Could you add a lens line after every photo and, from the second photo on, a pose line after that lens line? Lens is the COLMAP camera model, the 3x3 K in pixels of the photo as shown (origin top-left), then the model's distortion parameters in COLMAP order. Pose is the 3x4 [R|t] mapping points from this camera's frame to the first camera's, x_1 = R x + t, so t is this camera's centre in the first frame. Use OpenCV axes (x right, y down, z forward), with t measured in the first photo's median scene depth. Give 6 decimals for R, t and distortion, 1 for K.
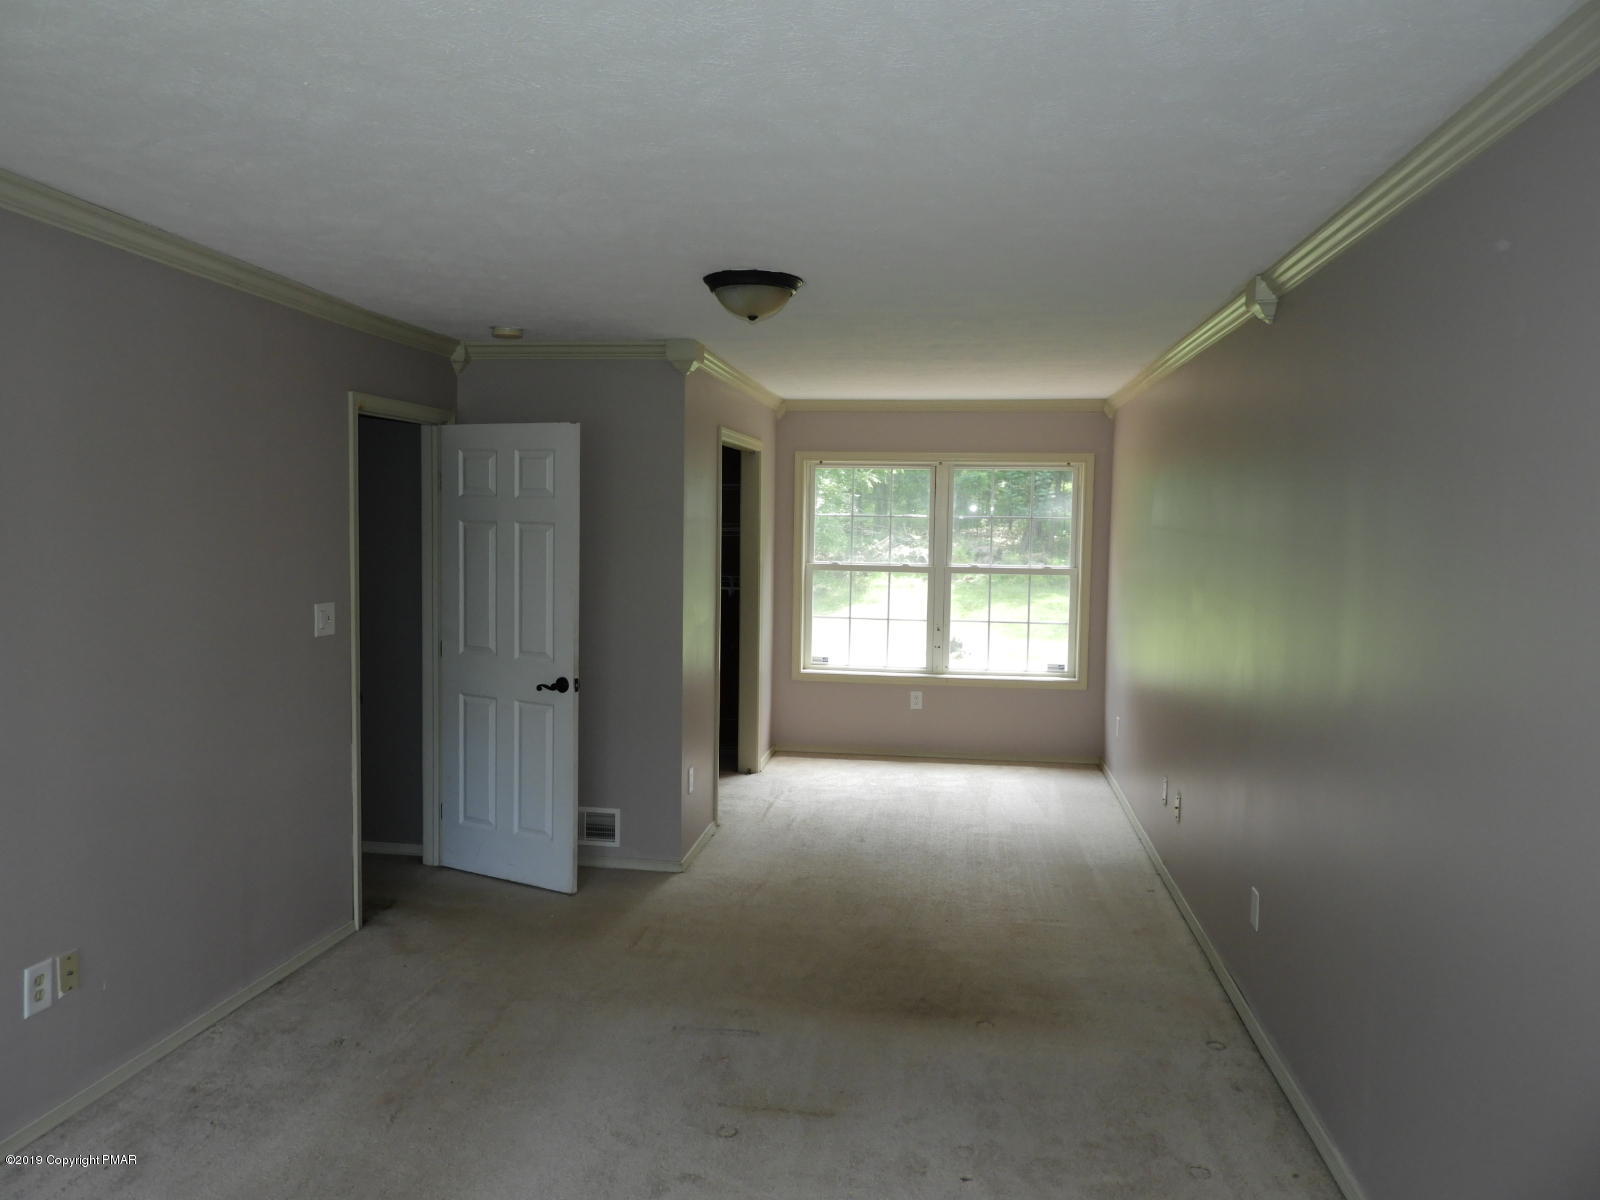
lens RADIAL K [[1113.6, 0, 793.9], [0, 1113.6, 597.4], [0, 0, 1]] dist [-0.023107, -0.000550]
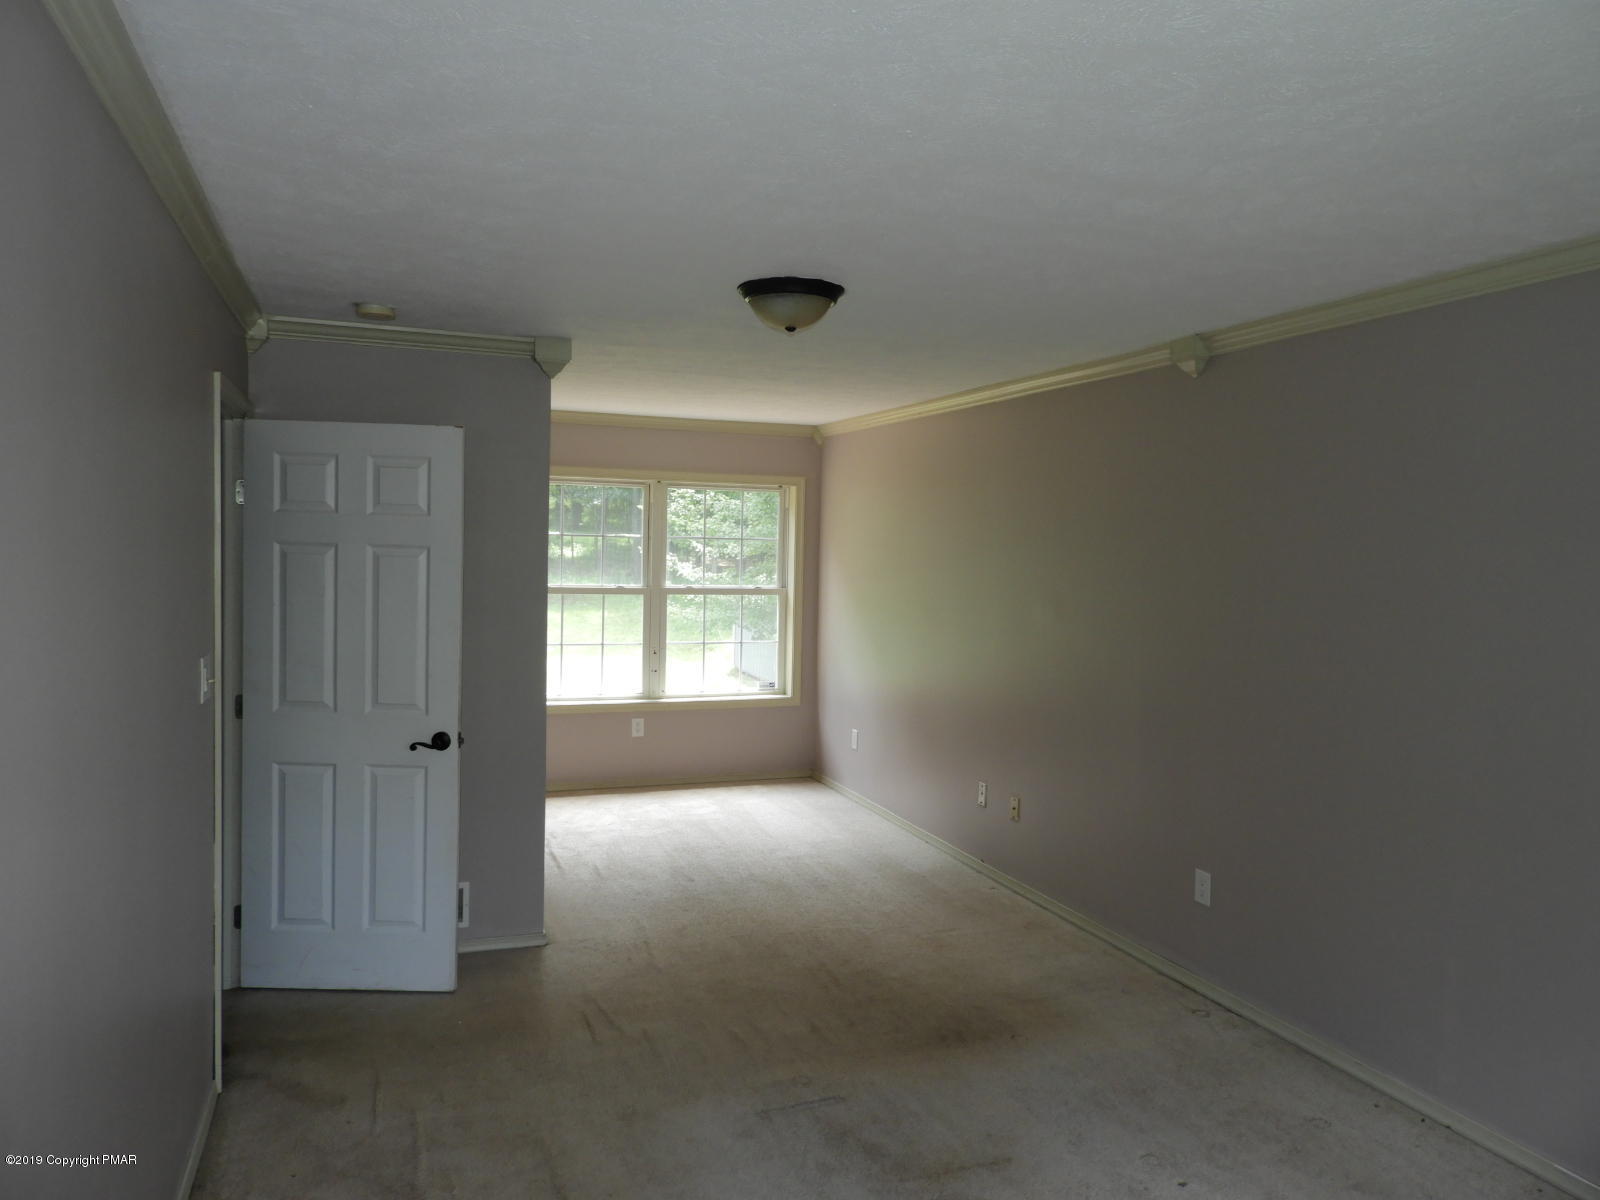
lens RADIAL K [[1113.6, 0, 795.4], [0, 1113.6, 597.2], [0, 0, 1]] dist [-0.023107, -0.000550]
pose [[0.876672, -0.018997, 0.480713, -0.344610], [0.025553, 0.999648, -0.007096, -0.014883], [-0.480410, 0.018504, 0.876849, 0.134012]]
